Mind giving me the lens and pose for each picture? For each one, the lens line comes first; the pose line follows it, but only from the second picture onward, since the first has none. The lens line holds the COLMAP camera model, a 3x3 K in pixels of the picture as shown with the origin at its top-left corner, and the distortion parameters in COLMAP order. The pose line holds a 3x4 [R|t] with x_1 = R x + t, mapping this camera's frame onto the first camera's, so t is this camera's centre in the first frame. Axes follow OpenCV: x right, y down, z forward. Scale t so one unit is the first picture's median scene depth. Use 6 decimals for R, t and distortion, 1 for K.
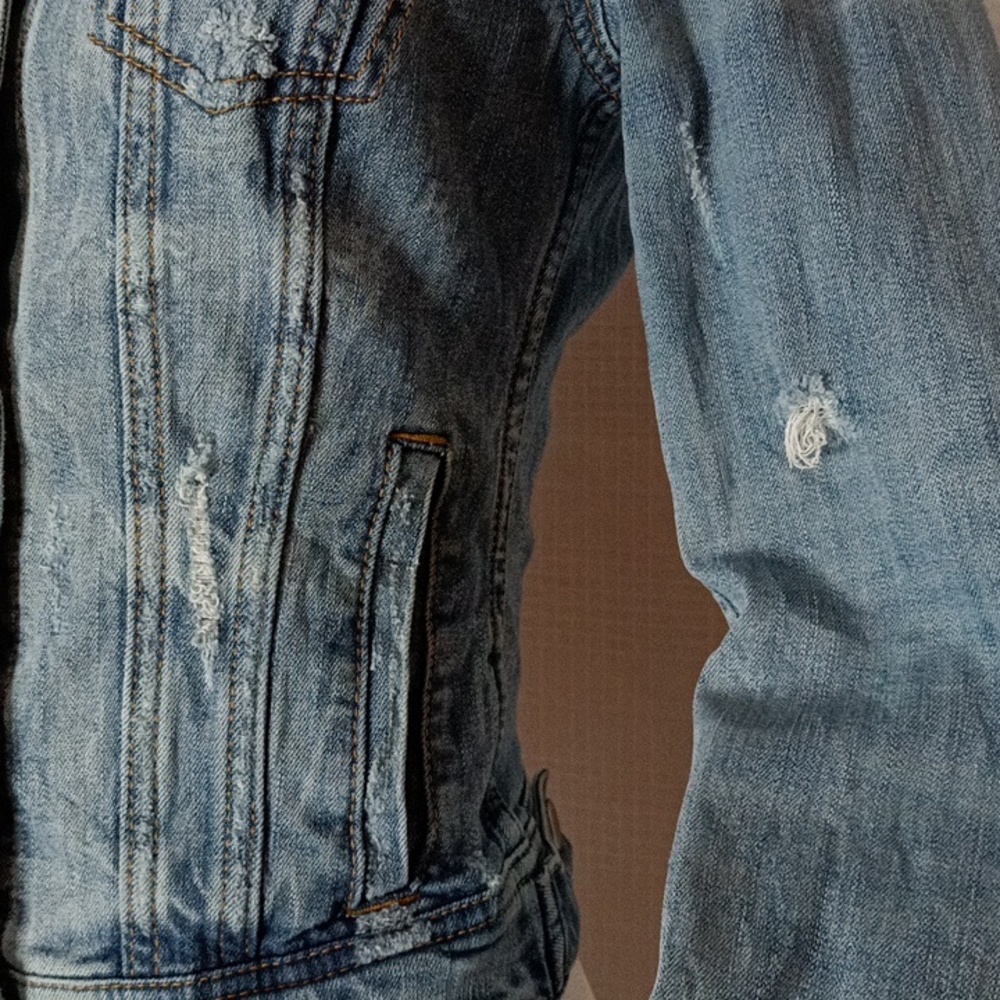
lens RADIAL K [[1592.8, 0, 500.0], [0, 1592.8, 500.0], [0, 0, 1]] dist [0.009360, -0.040237]
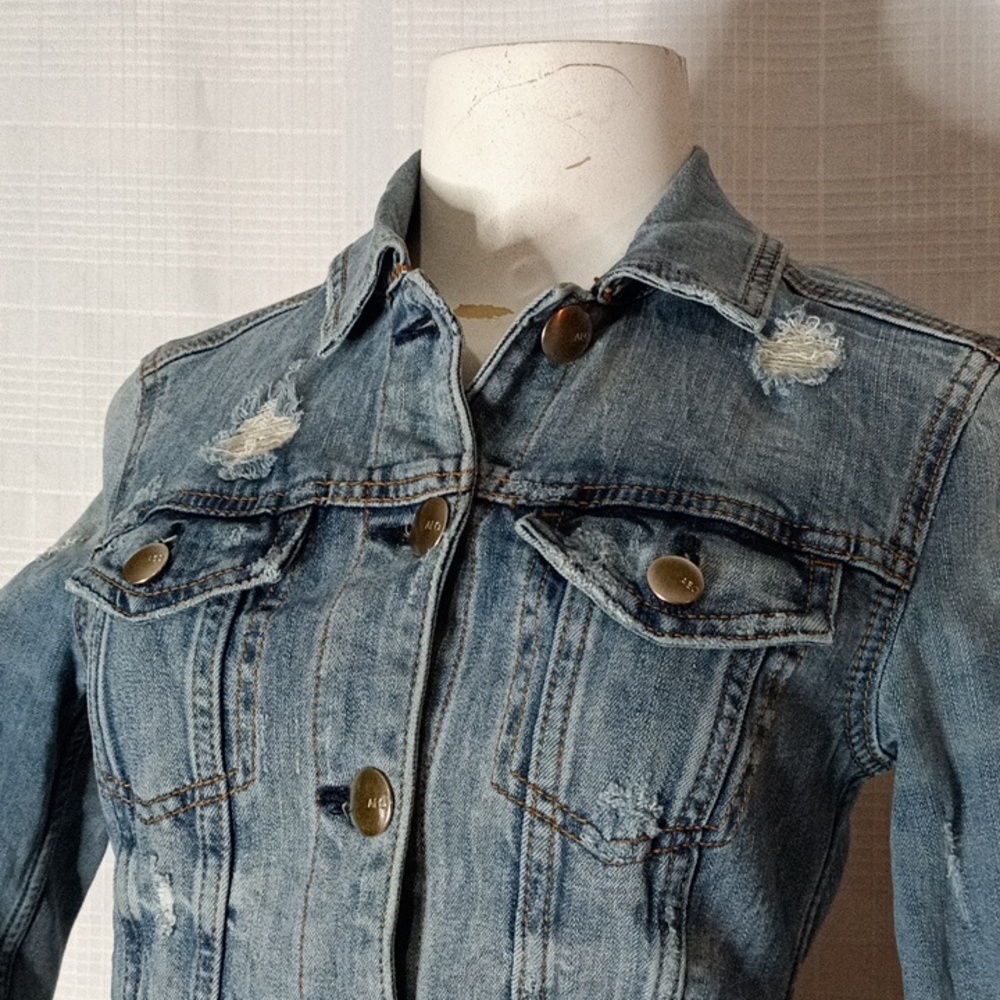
lens RADIAL K [[1592.8, 0, 500.0], [0, 1592.8, 500.0], [0, 0, 1]] dist [0.009360, -0.040237]
pose [[0.996138, 0.011005, 0.087112, -0.366158], [-0.003205, 0.996010, -0.089179, -0.405124], [-0.087746, 0.088556, 0.992199, -0.231524]]
